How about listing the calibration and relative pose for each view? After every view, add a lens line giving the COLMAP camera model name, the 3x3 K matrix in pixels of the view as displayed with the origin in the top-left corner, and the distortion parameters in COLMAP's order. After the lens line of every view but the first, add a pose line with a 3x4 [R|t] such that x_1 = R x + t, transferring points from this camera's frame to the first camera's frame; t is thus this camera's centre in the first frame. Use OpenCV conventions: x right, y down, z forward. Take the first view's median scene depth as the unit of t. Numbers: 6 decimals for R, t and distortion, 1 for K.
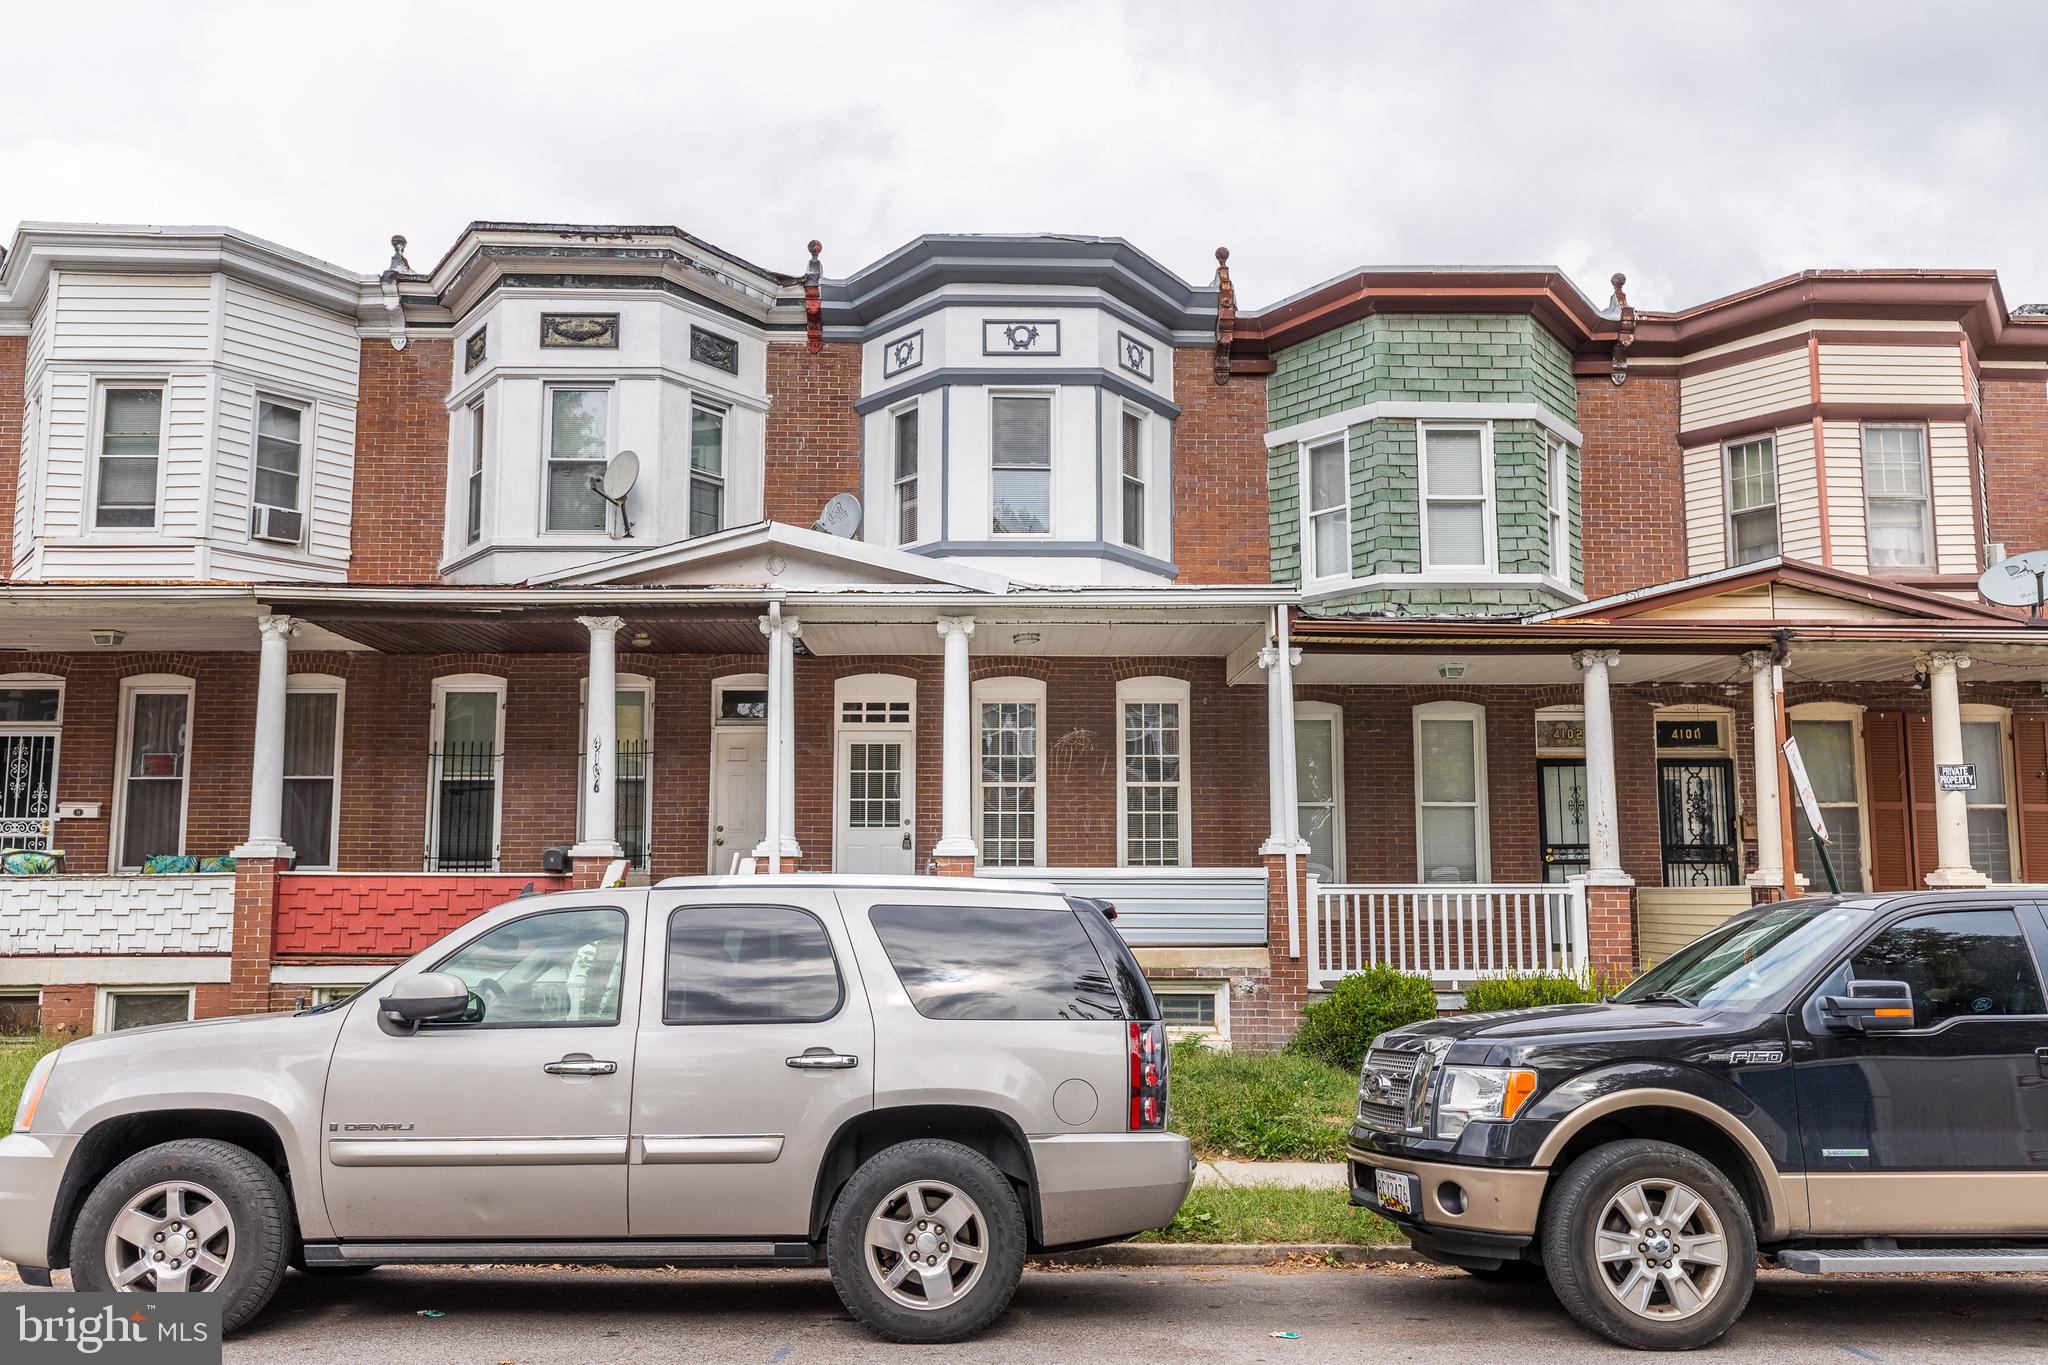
lens RADIAL K [[1687.9, 0, 1023.0], [0, 1687.9, 691.4], [0, 0, 1]] dist [0.036045, 0.001061]
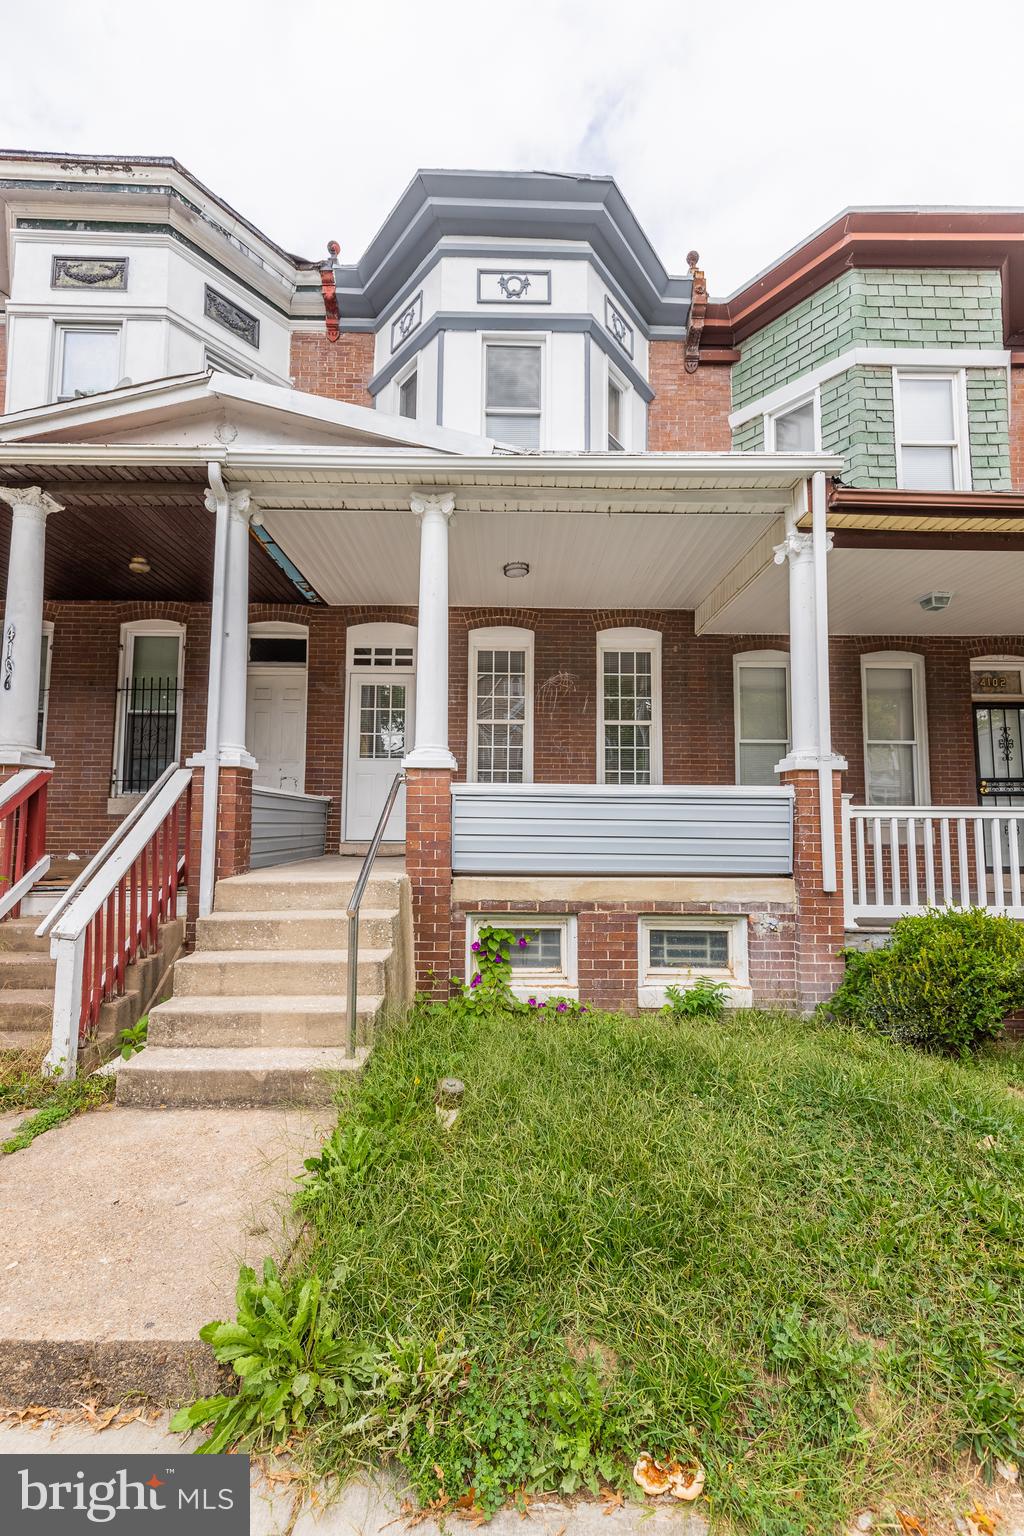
lens RADIAL K [[723.7, 0, 513.7], [0, 723.7, 761.7], [0, 0, 1]] dist [0.003721, -0.000259]
pose [[0.999924, 0.008535, -0.008861, 0.005089], [-0.008253, 0.999471, 0.031448, 0.068383], [0.009124, -0.031372, 0.999466, 0.528972]]
